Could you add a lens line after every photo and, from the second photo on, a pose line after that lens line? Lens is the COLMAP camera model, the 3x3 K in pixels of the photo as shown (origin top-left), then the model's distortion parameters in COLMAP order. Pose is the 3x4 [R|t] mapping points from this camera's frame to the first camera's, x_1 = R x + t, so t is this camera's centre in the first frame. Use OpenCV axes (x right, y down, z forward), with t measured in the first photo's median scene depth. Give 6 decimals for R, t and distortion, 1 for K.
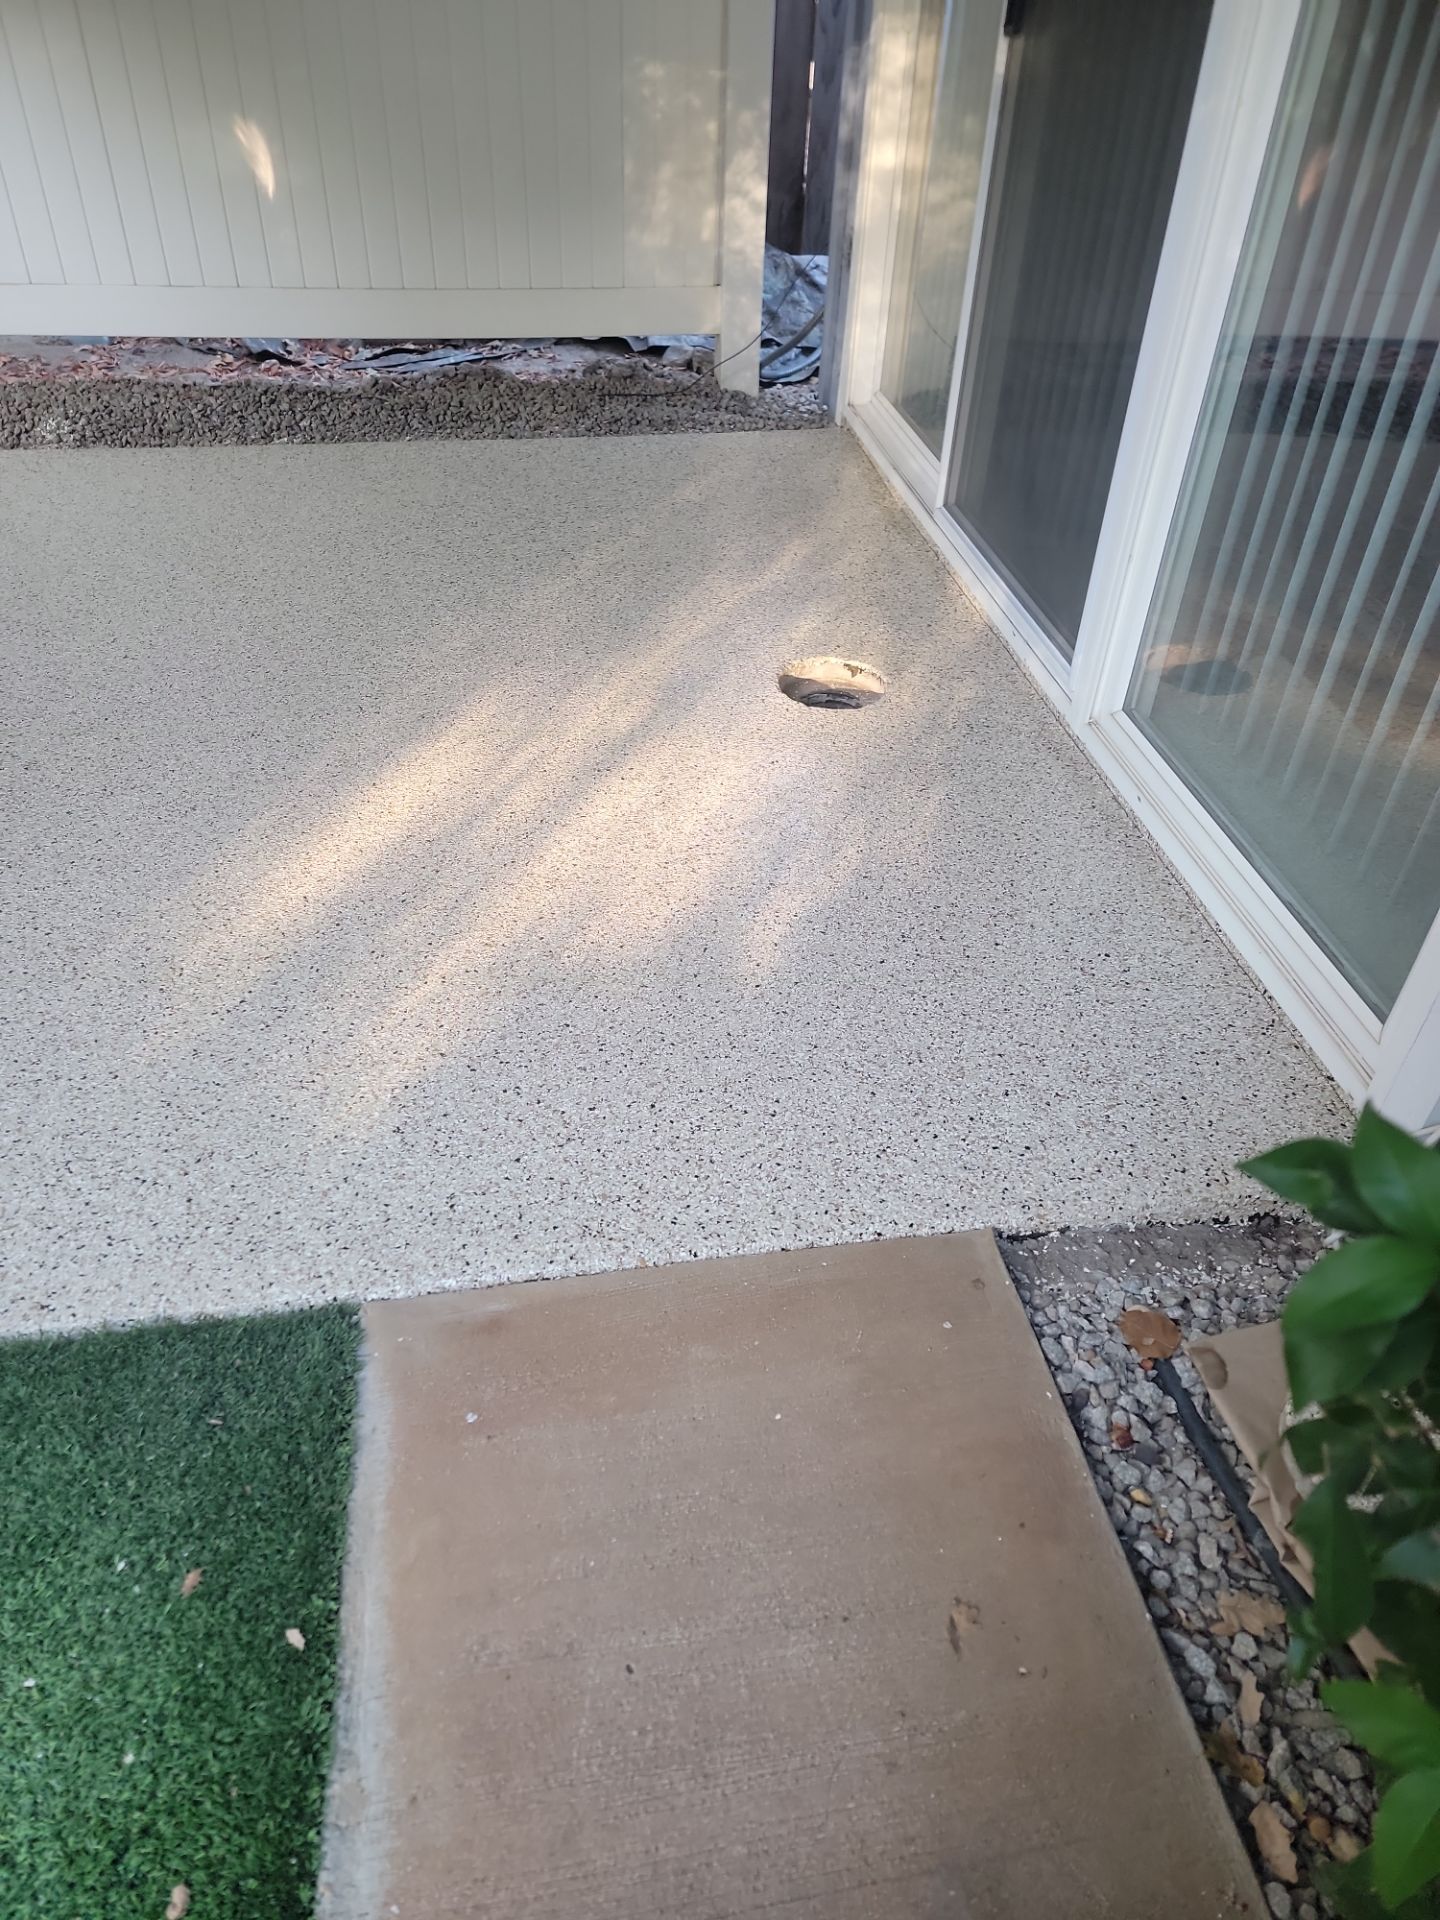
lens RADIAL K [[1277.9, 0, 720.0], [0, 1277.9, 960.0], [0, 0, 1]] dist [0.081150, -0.061649]
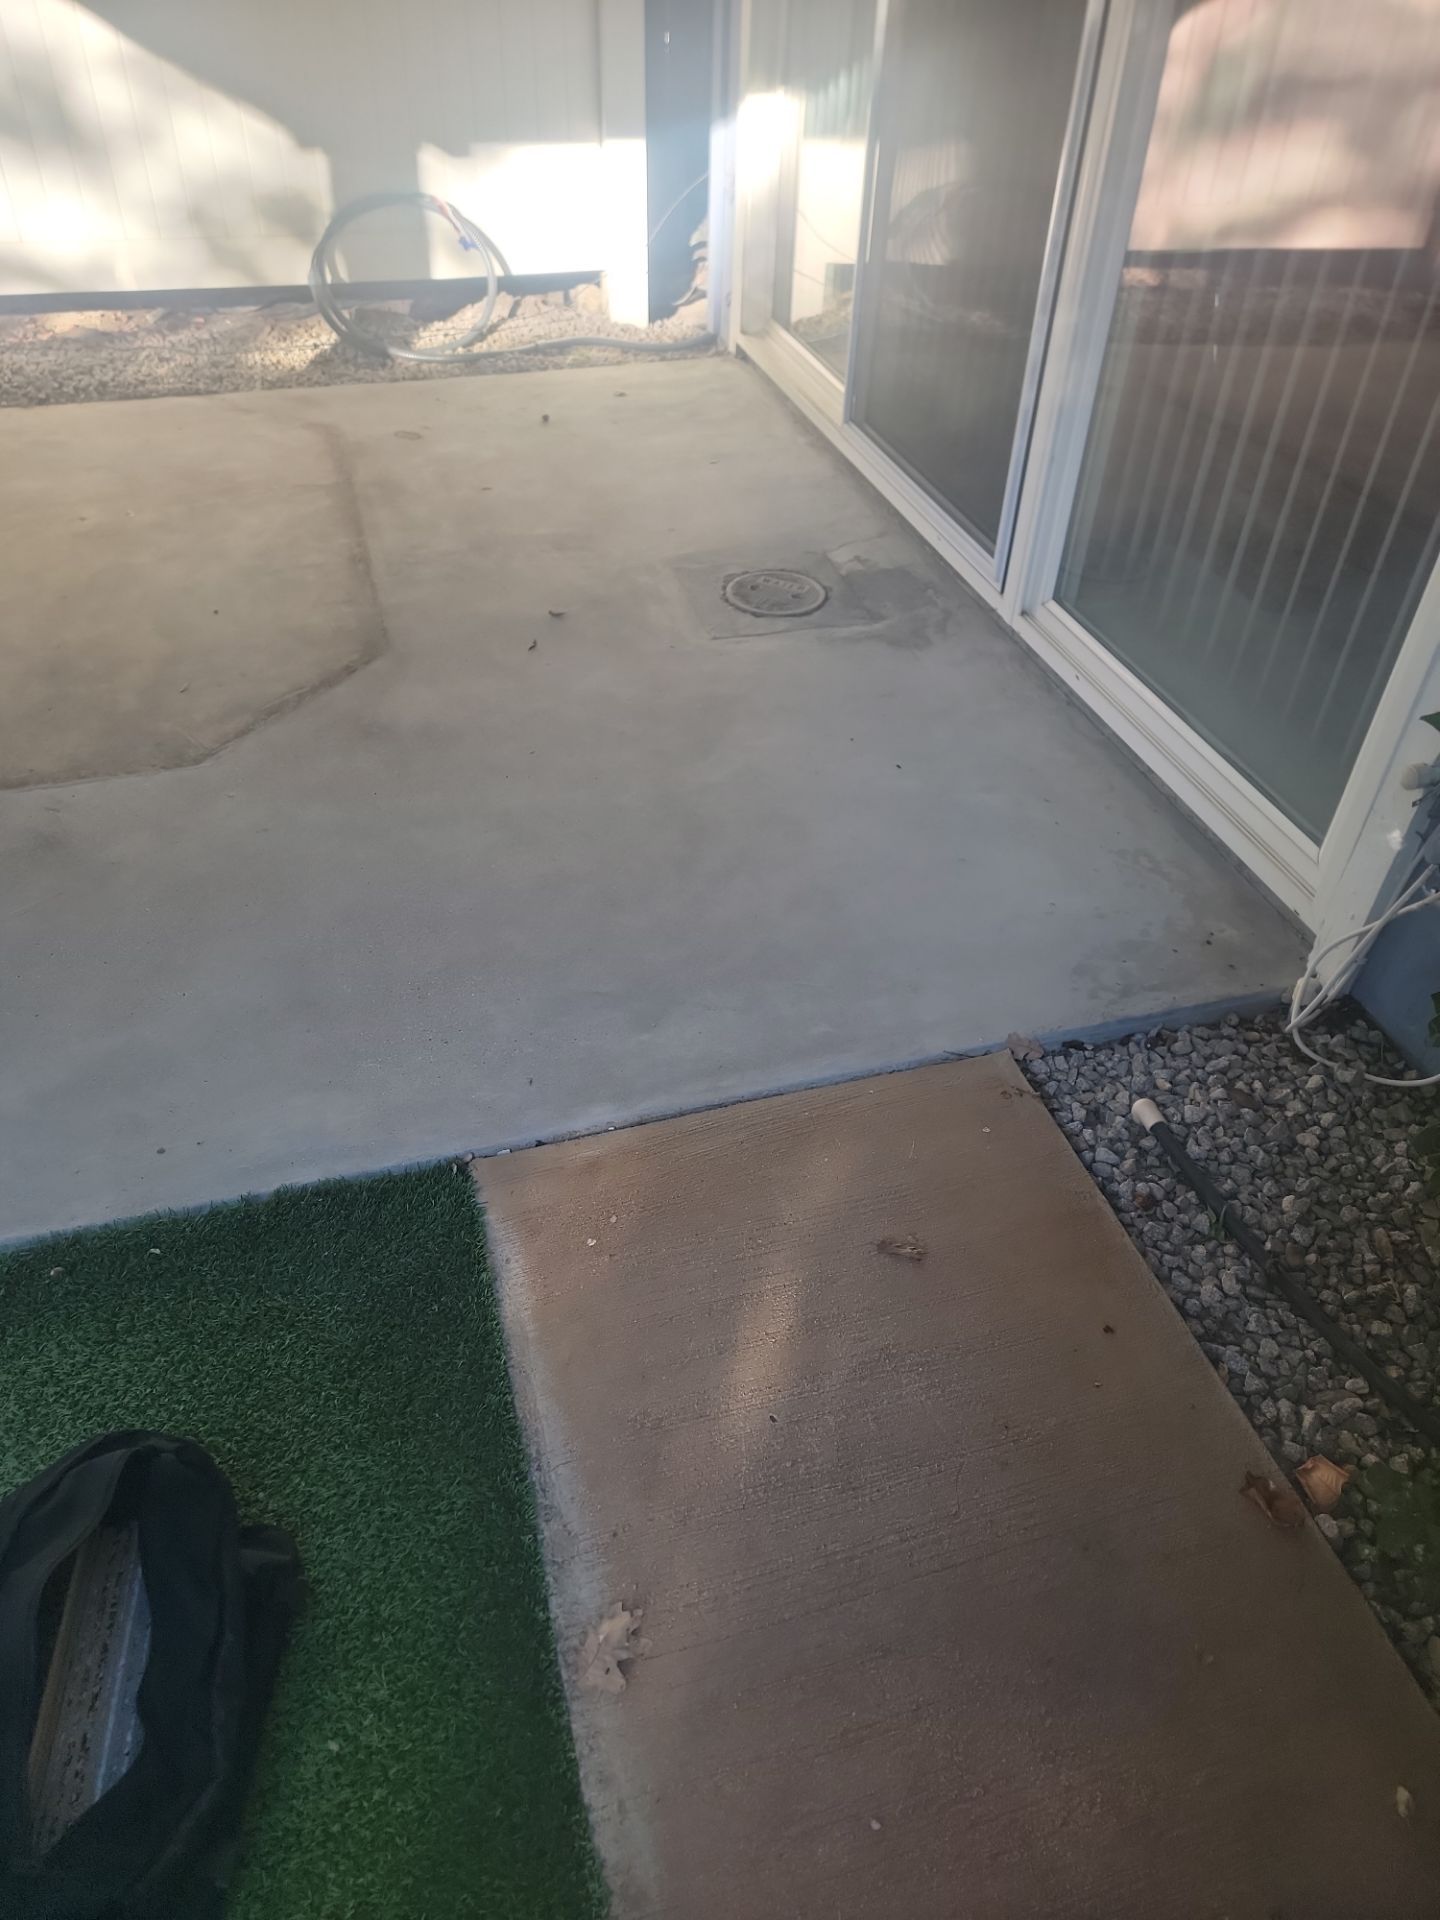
lens RADIAL K [[1277.9, 0, 720.0], [0, 1277.9, 960.0], [0, 0, 1]] dist [0.081150, -0.061649]
pose [[0.991928, -0.089005, 0.090310, -0.183101], [0.085778, 0.995550, 0.039017, 0.085691], [-0.093381, -0.030955, 0.995149, -0.132905]]
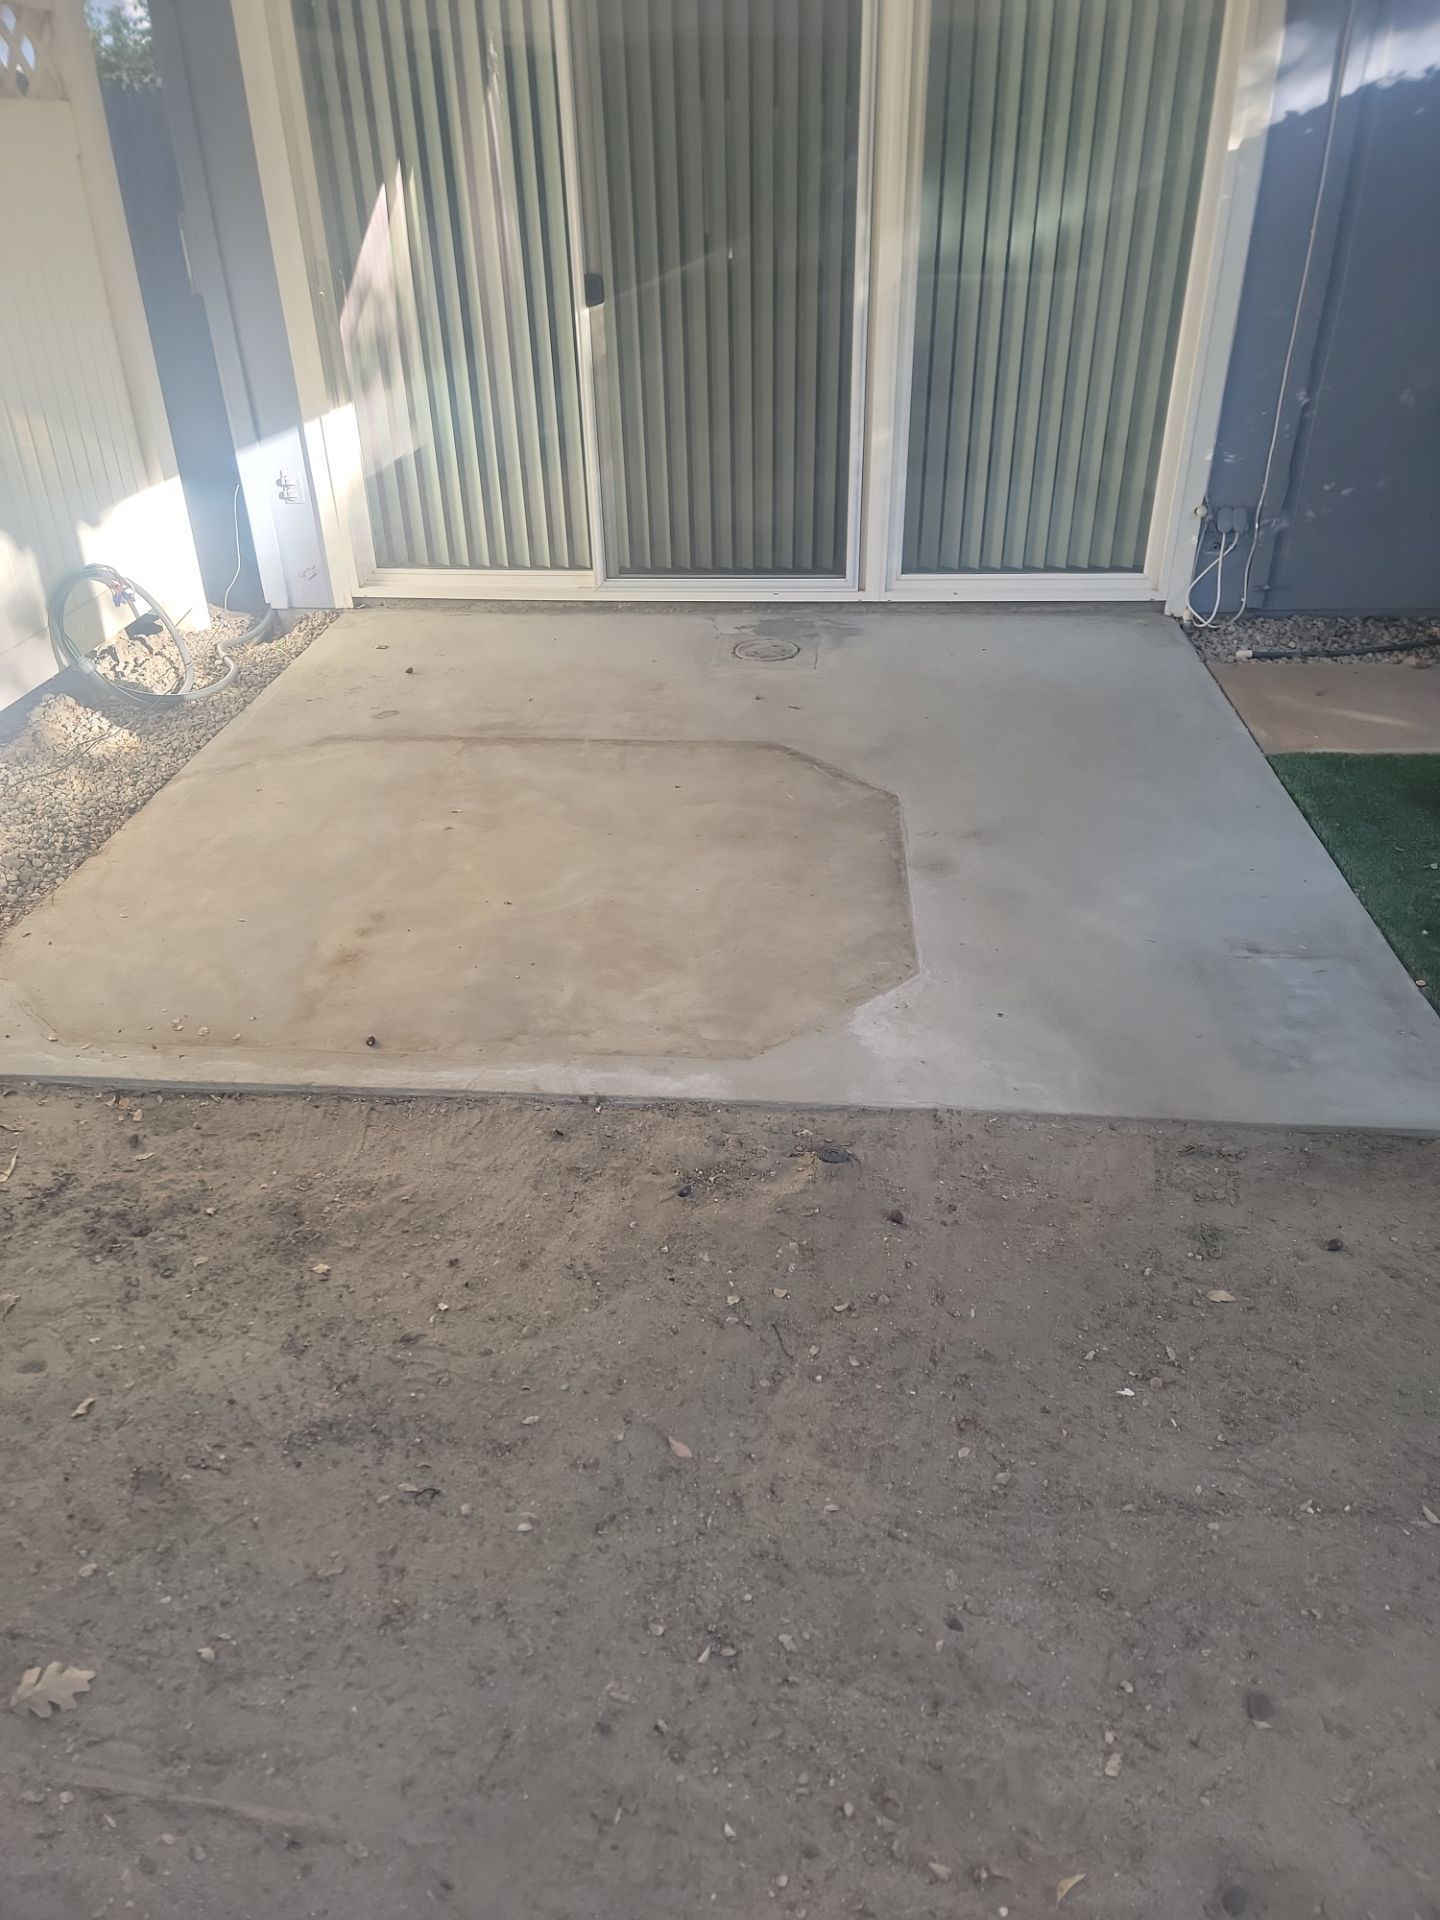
lens RADIAL K [[1277.9, 0, 720.0], [0, 1277.9, 960.0], [0, 0, 1]] dist [0.081150, -0.061649]
pose [[0.243530, -0.535627, 0.808577, -3.222840], [0.631551, 0.720288, 0.286928, -0.955378], [-0.736095, 0.440782, 0.513687, 0.787863]]
